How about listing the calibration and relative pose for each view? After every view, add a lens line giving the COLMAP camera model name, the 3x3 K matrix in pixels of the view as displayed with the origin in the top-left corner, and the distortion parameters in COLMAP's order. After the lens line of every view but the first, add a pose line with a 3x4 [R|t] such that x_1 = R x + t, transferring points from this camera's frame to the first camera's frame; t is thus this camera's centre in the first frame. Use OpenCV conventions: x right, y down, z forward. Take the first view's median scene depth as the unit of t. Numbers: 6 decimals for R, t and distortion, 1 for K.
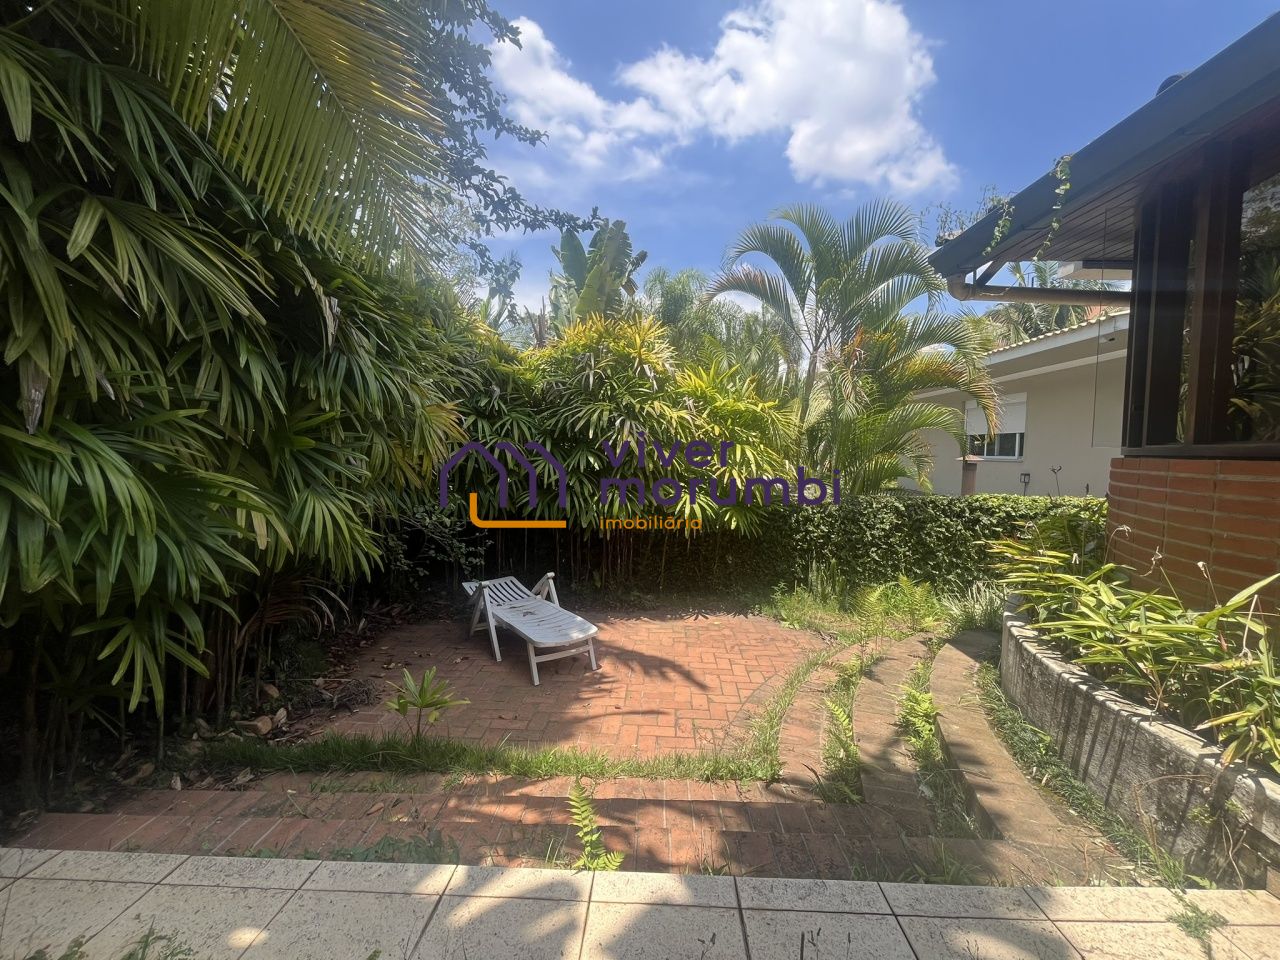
lens RADIAL K [[519.7, 0, 637.5], [0, 519.7, 479.9], [0, 0, 1]] dist [-0.000350, -0.000719]
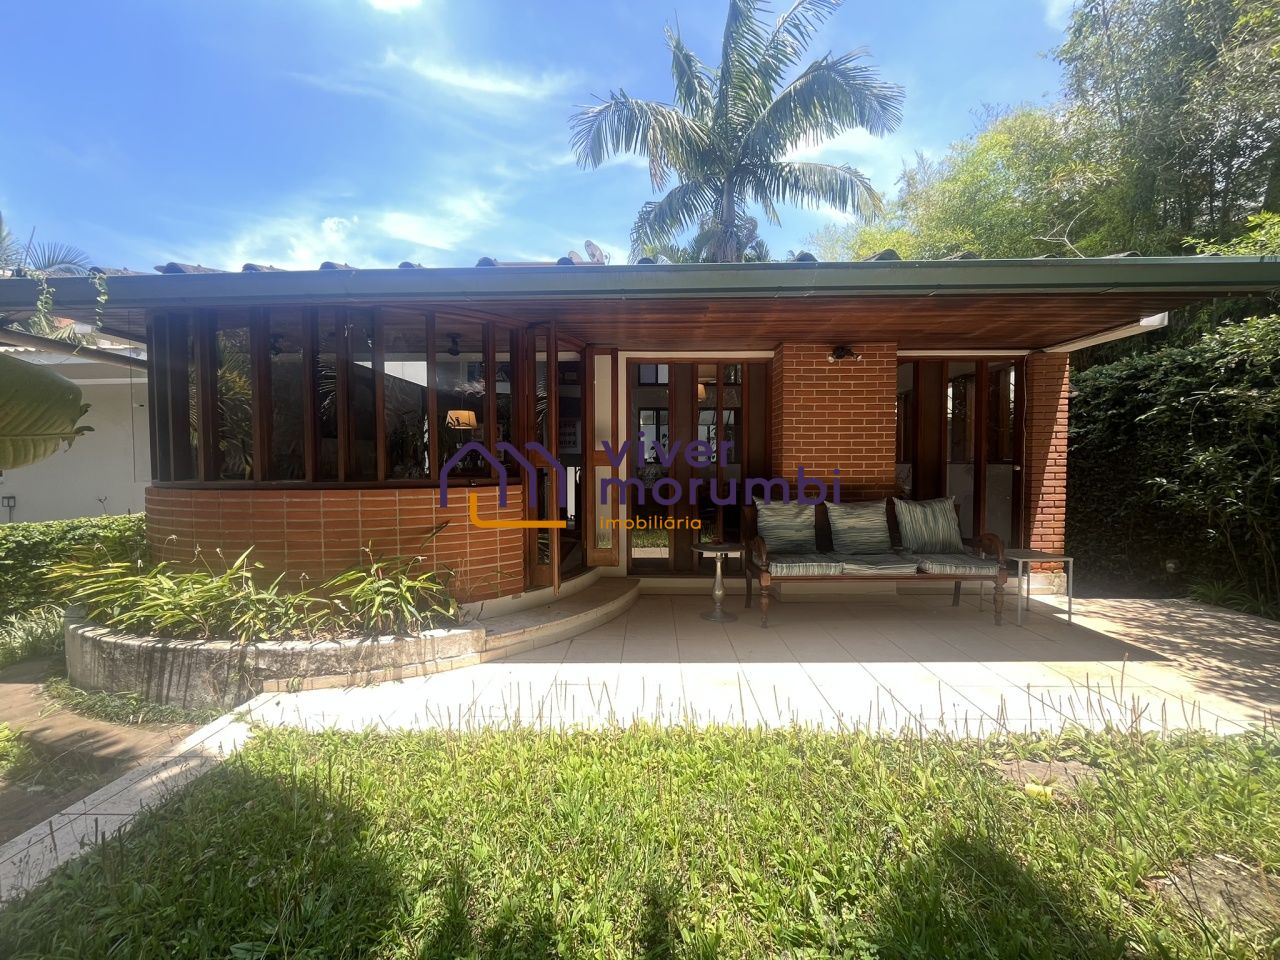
lens RADIAL K [[519.7, 0, 639.8], [0, 519.7, 478.7], [0, 0, 1]] dist [-0.000350, -0.000719]
pose [[0.012844, -0.043626, 0.998965, -0.609493], [0.063407, 0.997073, 0.042728, -0.060288], [-0.997905, 0.062793, 0.015573, -0.448374]]
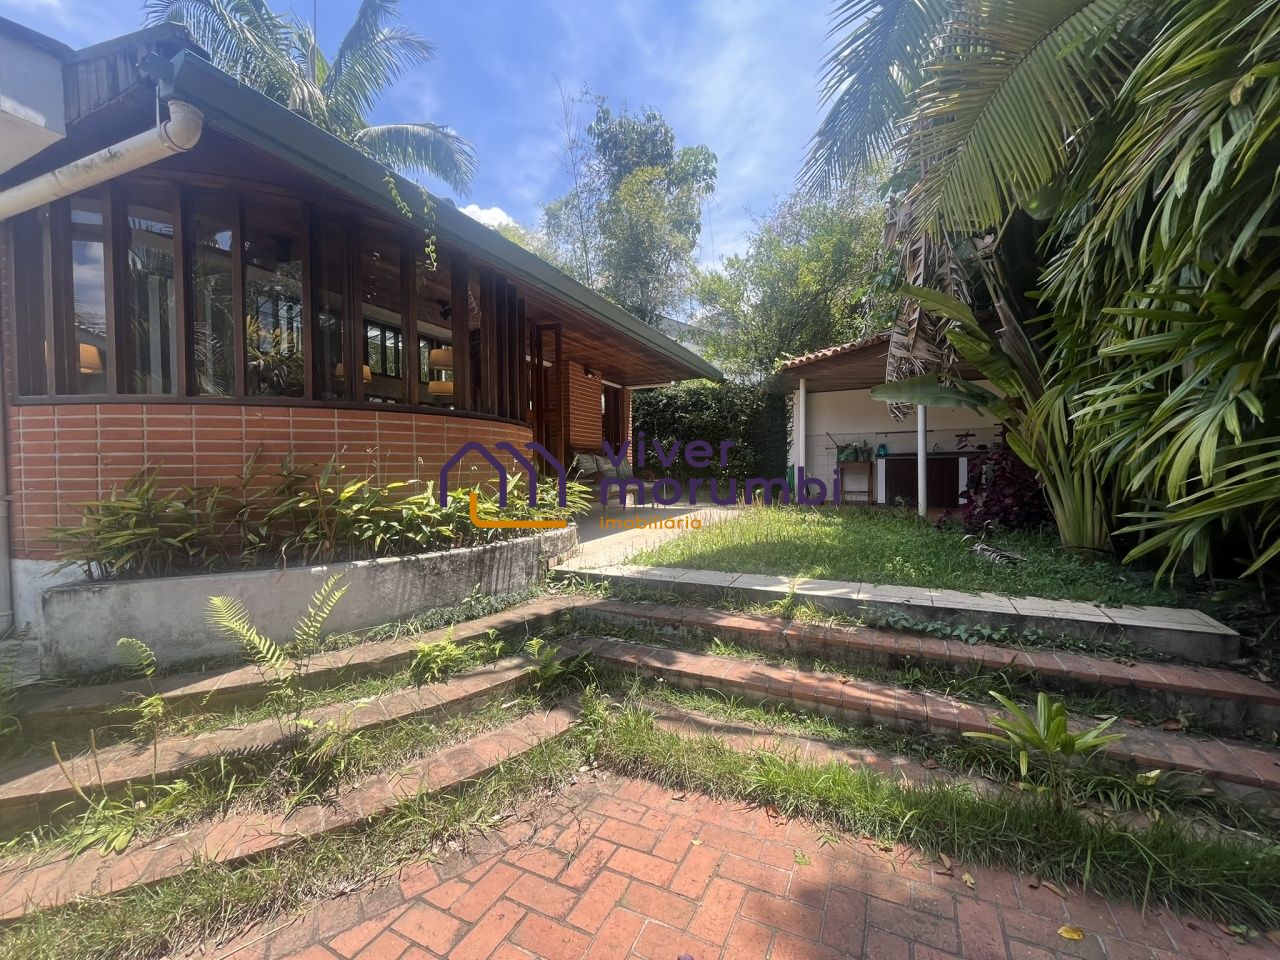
lens RADIAL K [[519.7, 0, 638.3], [0, 519.7, 476.6], [0, 0, 1]] dist [-0.000350, -0.000719]
pose [[-0.912542, -0.010654, 0.408845, -0.281873], [0.022950, 0.996752, 0.077199, 0.049568], [-0.408339, 0.079830, -0.909333, 2.328583]]
